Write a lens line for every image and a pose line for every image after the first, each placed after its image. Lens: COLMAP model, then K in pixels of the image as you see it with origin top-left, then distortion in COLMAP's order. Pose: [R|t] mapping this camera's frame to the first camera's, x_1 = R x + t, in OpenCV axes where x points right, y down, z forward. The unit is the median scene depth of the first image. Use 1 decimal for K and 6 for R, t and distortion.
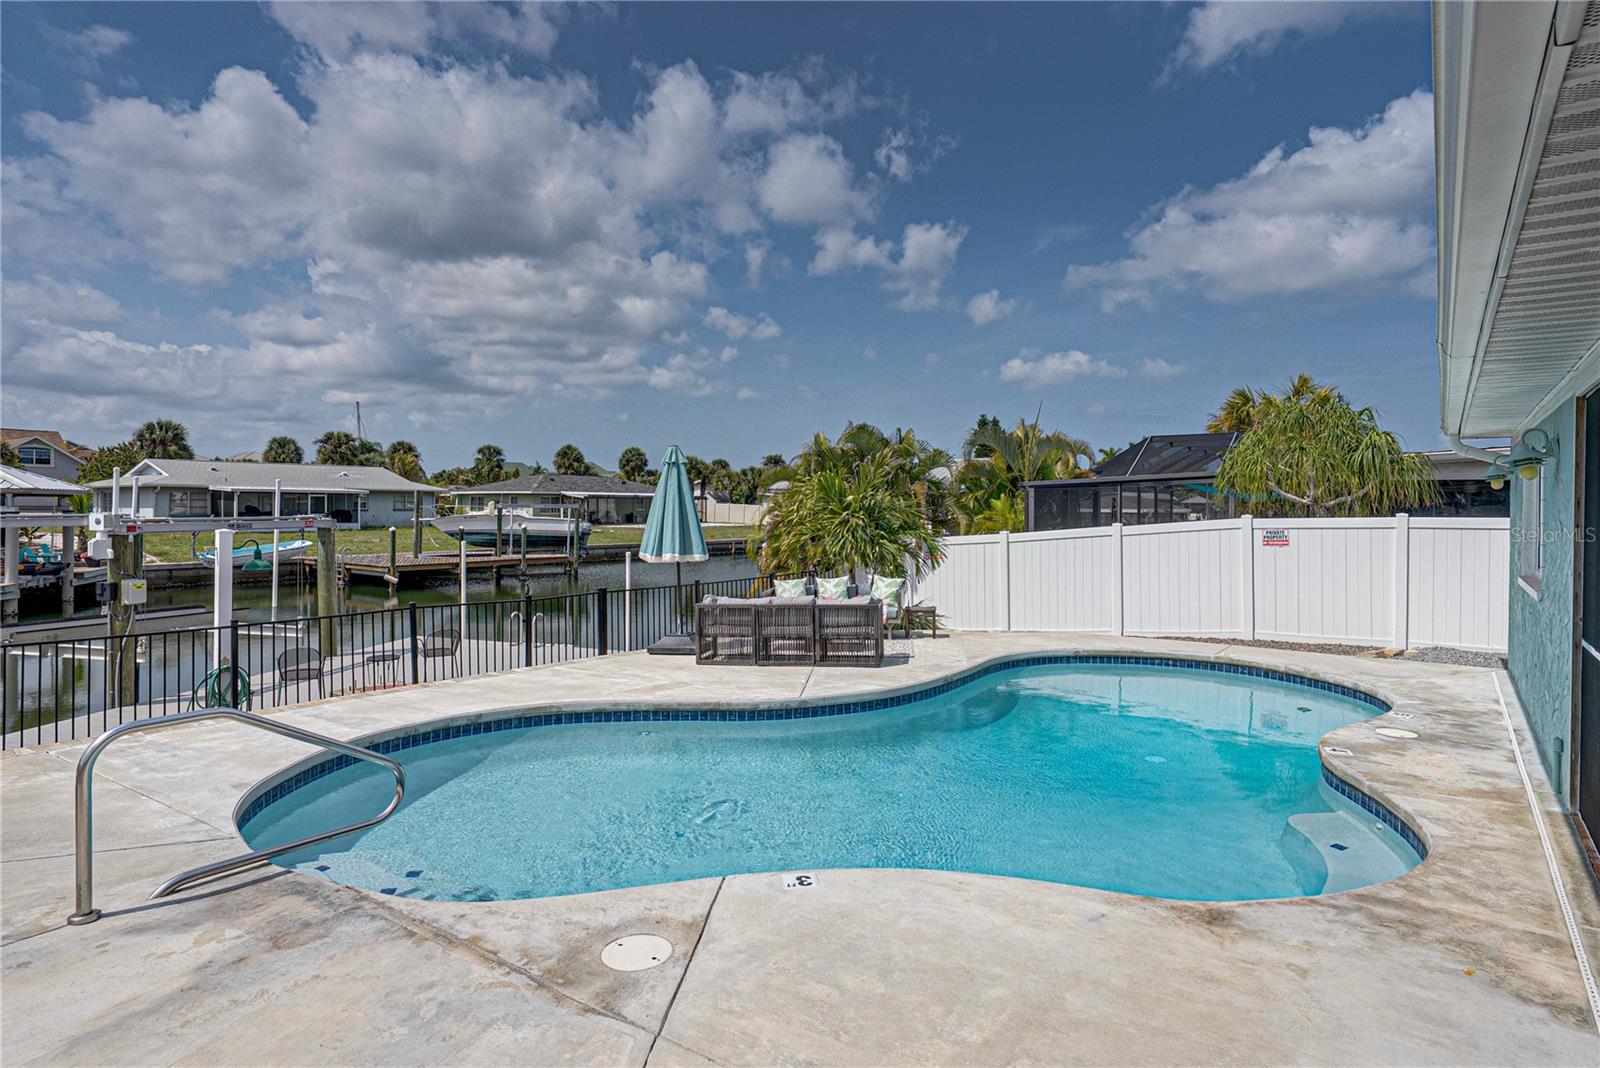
lens RADIAL K [[867.2, 0, 813.5], [0, 867.2, 485.3], [0, 0, 1]] dist [0.004648, -0.000283]
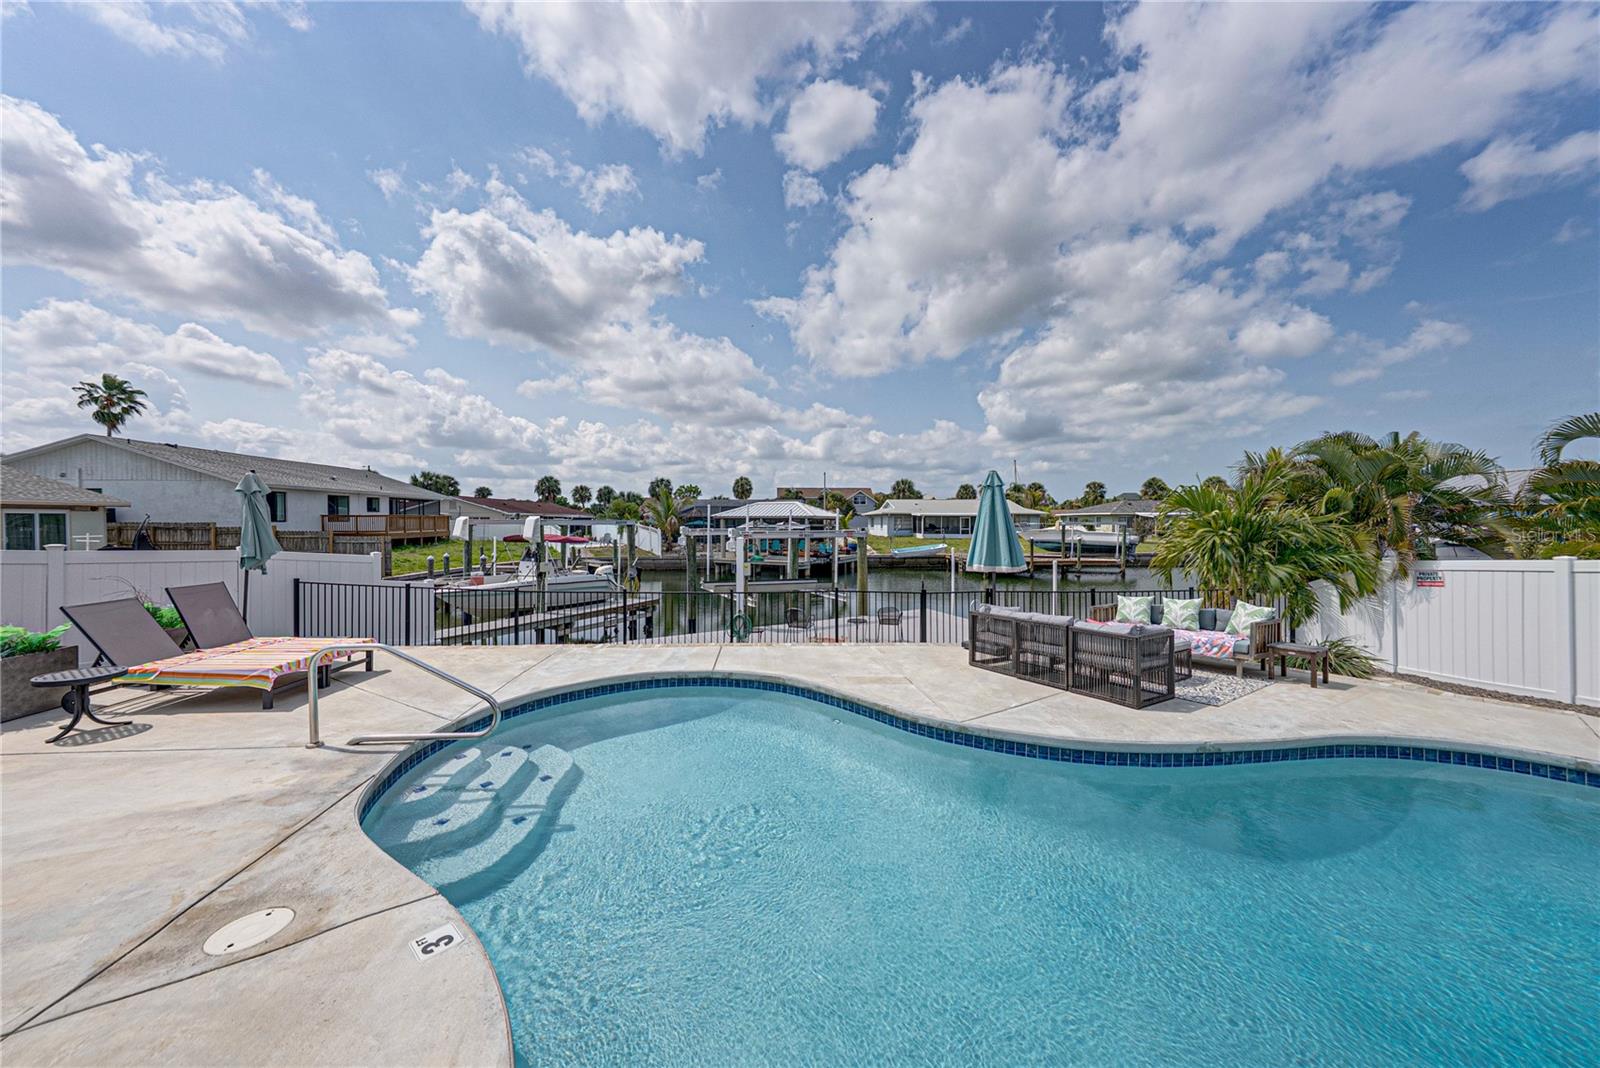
lens RADIAL K [[553.2, 0, 801.9], [0, 553.2, 514.4], [0, 0, 1]] dist [-0.000360, -0.000085]
pose [[0.643146, -0.016471, -0.765566, 0.176945], [0.021672, 0.999760, -0.003304, 0.007017], [0.765437, -0.014467, 0.643348, 0.245972]]
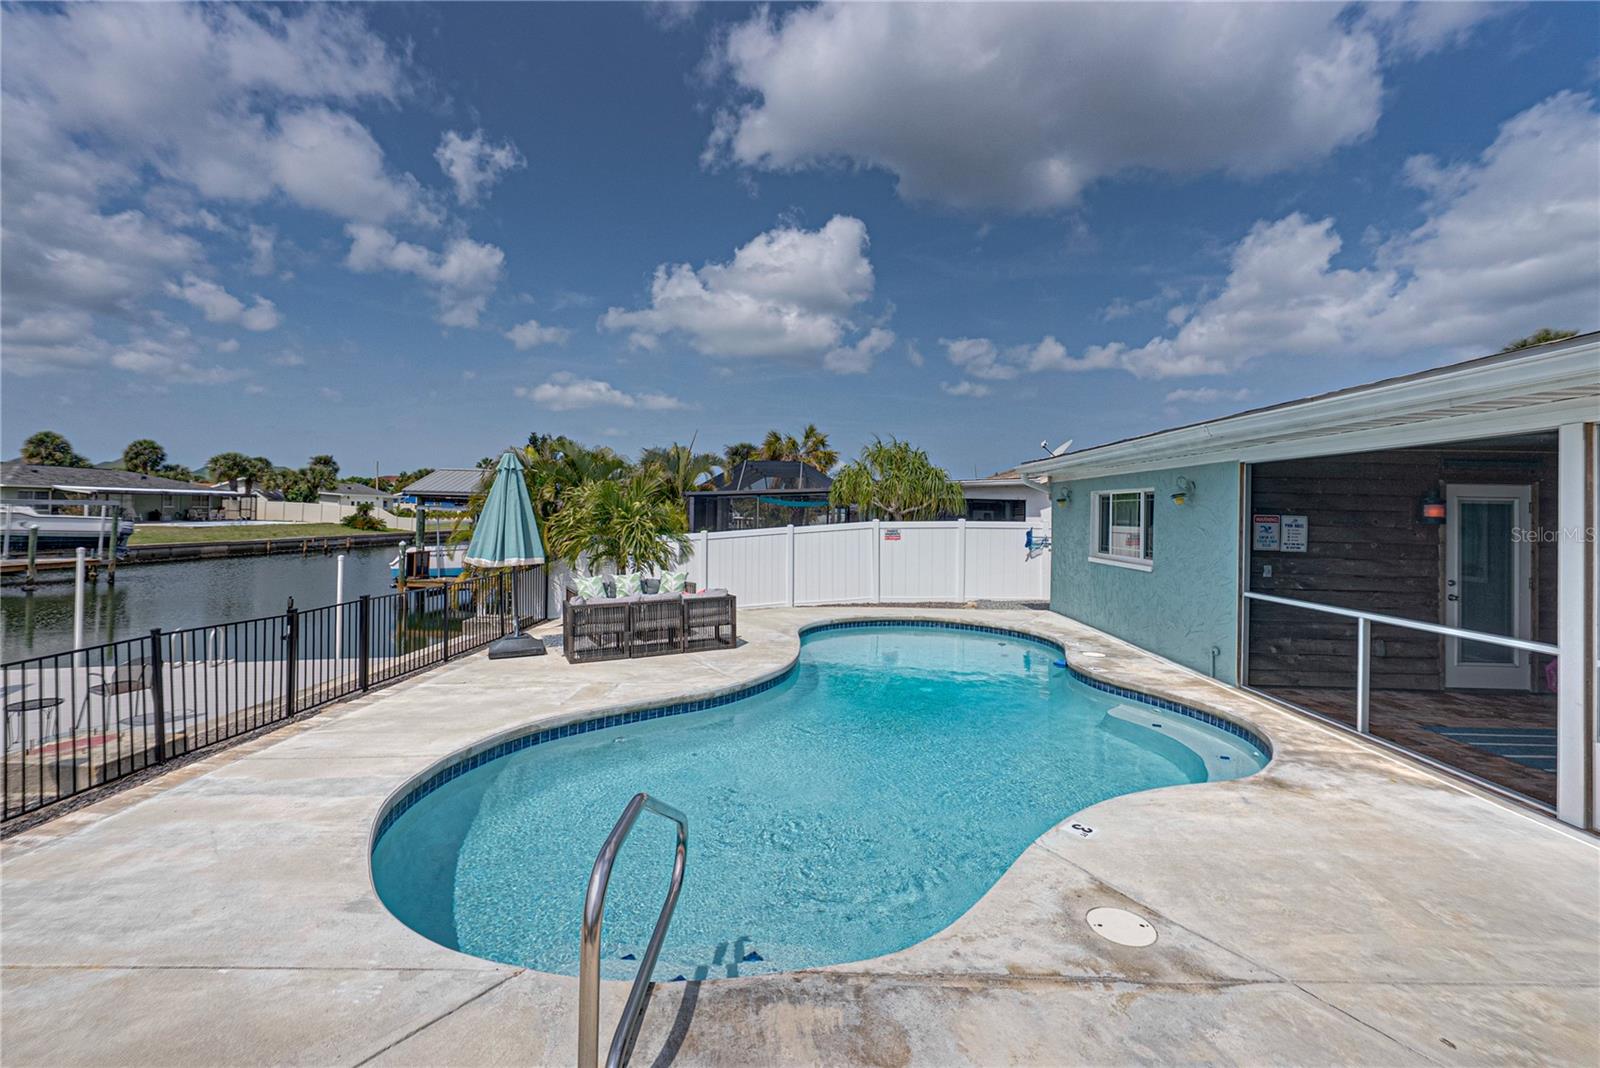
lens RADIAL K [[664.4, 0, 794.9], [0, 664.4, 484.2], [0, 0, 1]] dist [0.000079, 0.000251]
pose [[0.827933, 0.032221, 0.559901, -0.236355], [-0.025792, 0.999479, -0.019378, -0.000972], [-0.560234, 0.001603, 0.828333, 0.118321]]
